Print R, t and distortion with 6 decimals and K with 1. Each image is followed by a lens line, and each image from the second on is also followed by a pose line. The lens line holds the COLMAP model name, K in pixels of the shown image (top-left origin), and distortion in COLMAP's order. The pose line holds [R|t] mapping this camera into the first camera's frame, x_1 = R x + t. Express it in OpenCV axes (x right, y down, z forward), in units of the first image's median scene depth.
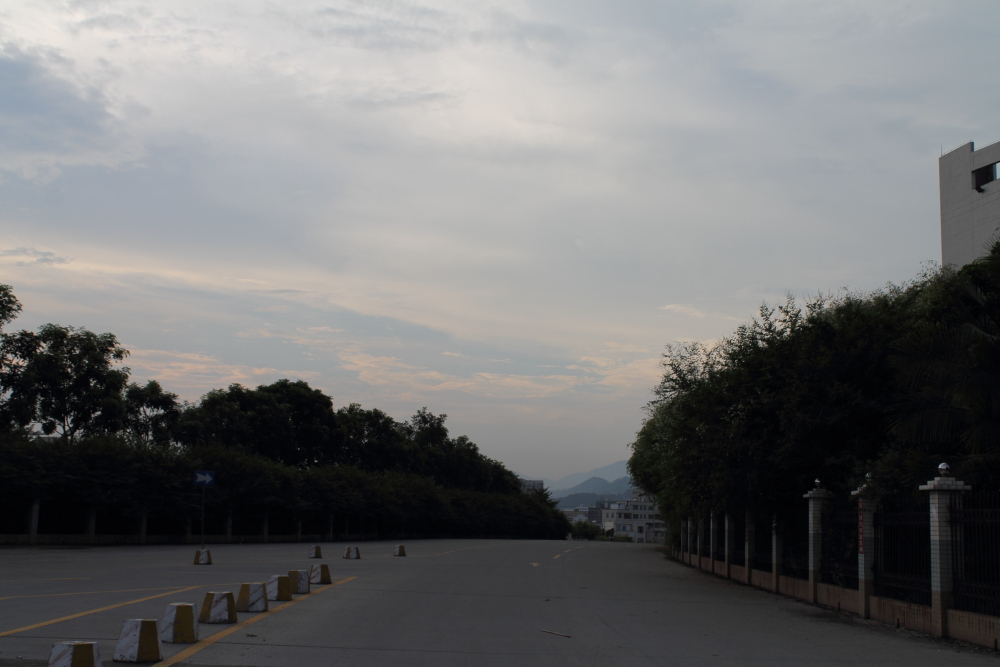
lens RADIAL K [[1296.9, 0, 500.0], [0, 1296.9, 333.5], [0, 0, 1]] dist [-0.017558, -0.028610]
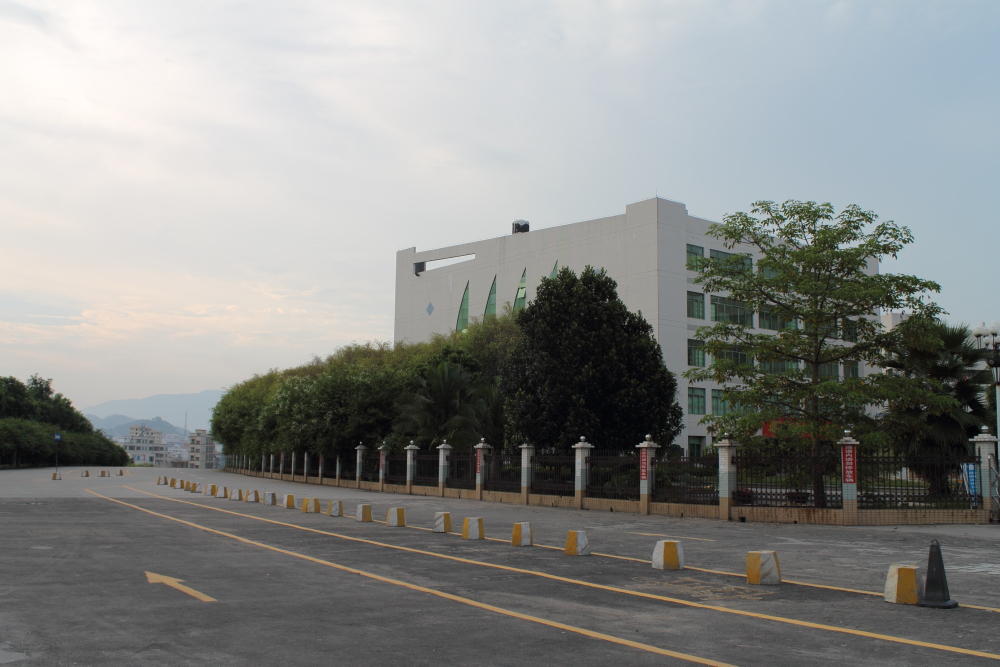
lens RADIAL K [[1029.9, 0, 500.0], [0, 1029.9, 333.5], [0, 0, 1]] dist [-0.064868, 0.001151]
pose [[0.899030, 0.044345, 0.435635, -0.309678], [-0.057098, 0.998237, 0.016220, -0.116049], [-0.434148, -0.039456, 0.899977, -0.731890]]
